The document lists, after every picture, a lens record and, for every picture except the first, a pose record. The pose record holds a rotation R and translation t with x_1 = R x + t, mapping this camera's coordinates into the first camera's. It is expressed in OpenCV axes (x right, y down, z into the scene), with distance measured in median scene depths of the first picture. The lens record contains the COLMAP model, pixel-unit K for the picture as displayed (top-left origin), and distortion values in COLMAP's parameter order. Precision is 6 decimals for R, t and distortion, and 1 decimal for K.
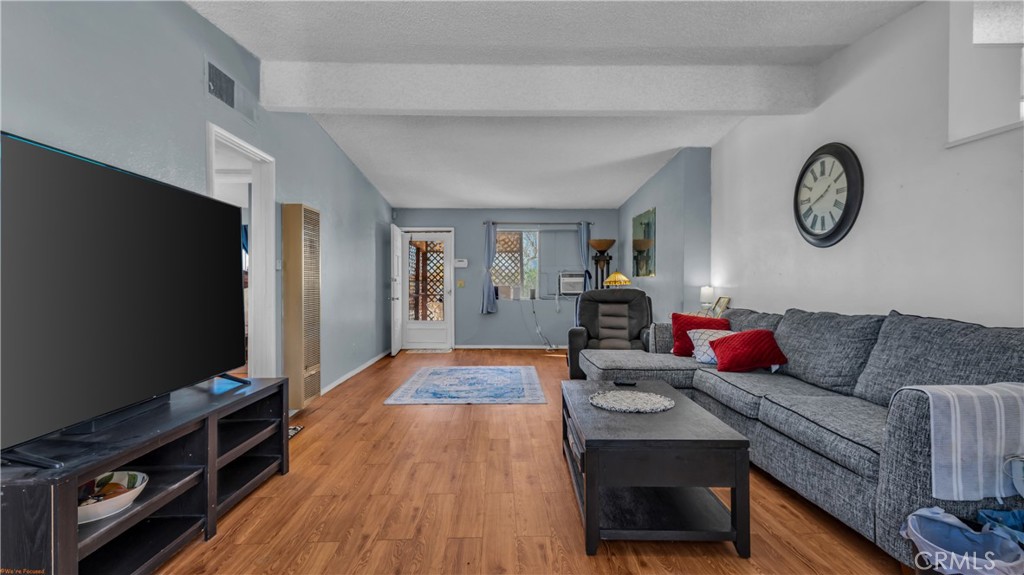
lens RADIAL K [[499.7, 0, 505.6], [0, 499.7, 286.7], [0, 0, 1]] dist [0.014069, 0.000317]
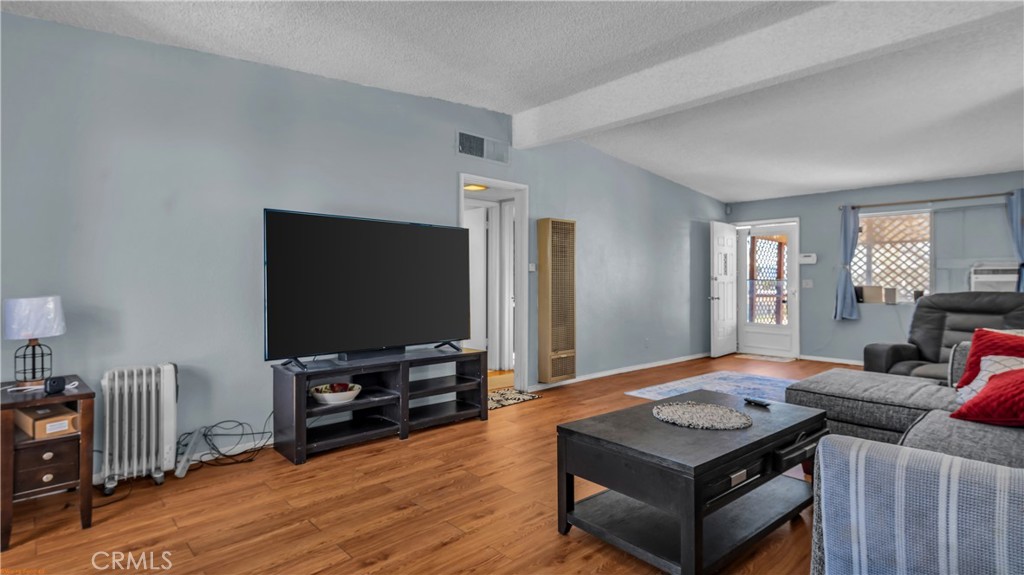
lens RADIAL K [[506.2, 0, 506.8], [0, 506.2, 281.8], [0, 0, 1]] dist [0.012141, 0.000813]
pose [[0.658197, 0.002785, -0.752840, 0.509335], [-0.008070, 0.999962, -0.003356, -0.001842], [0.752802, 0.008284, 0.658194, 0.104125]]
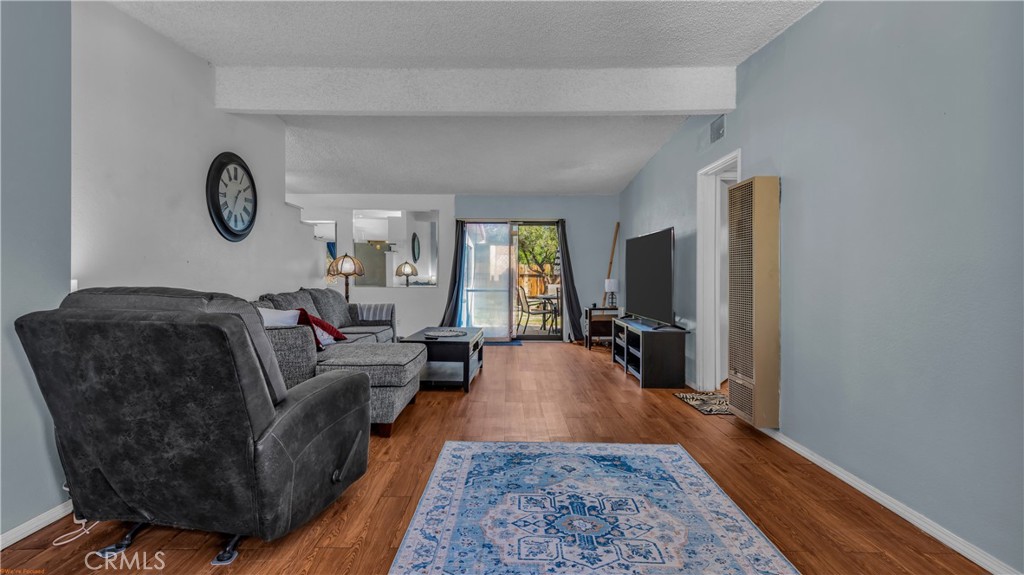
lens RADIAL K [[499.7, 0, 504.7], [0, 499.7, 279.4], [0, 0, 1]] dist [0.014069, 0.000317]
pose [[-0.999771, -0.001666, 0.021336, -0.015400], [-0.001331, 0.999876, 0.015714, -0.009890], [-0.021360, 0.015682, -0.999649, 2.117692]]
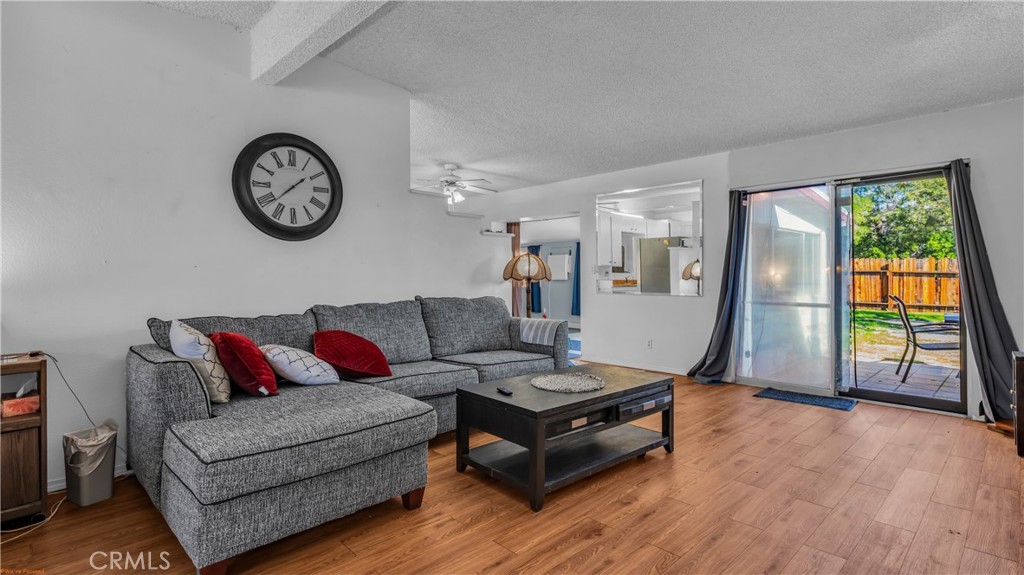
lens RADIAL K [[499.7, 0, 507.4], [0, 499.7, 282.5], [0, 0, 1]] dist [0.014069, 0.000317]
pose [[-0.687550, -0.005328, 0.726117, -0.334653], [0.010046, 0.999808, 0.016848, -0.011465], [-0.726067, 0.018879, -0.687364, 1.340667]]
